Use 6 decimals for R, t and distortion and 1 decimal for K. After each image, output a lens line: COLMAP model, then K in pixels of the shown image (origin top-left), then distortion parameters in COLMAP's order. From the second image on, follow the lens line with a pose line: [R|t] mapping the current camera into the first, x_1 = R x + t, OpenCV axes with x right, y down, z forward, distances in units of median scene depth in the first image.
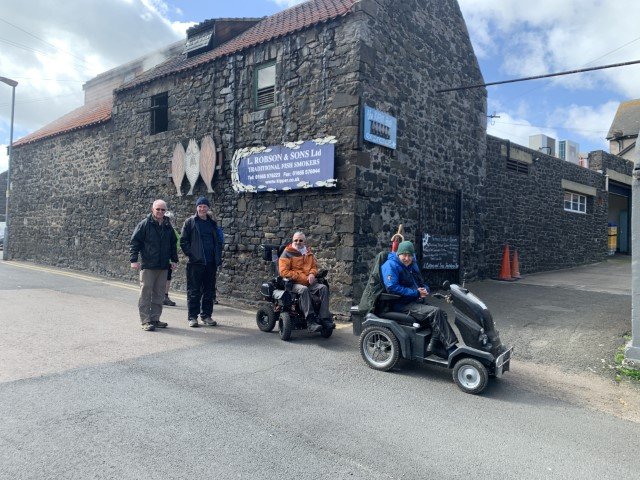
lens RADIAL K [[539.8, 0, 320.0], [0, 539.8, 240.0], [0, 0, 1]] dist [0.139395, -0.401324]
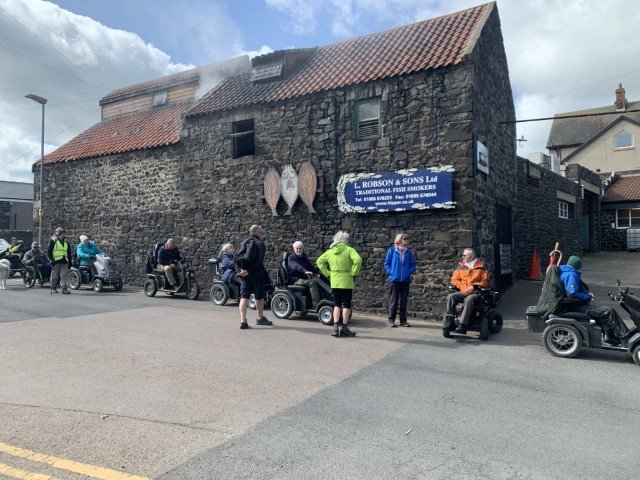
lens RADIAL K [[539.8, 0, 320.0], [0, 539.8, 240.0], [0, 0, 1]] dist [0.139395, -0.401324]
pose [[0.985116, -0.029612, 0.169319, -0.395147], [0.029775, 0.999555, 0.001577, -0.034324], [-0.169290, 0.003488, 0.985560, -0.101966]]
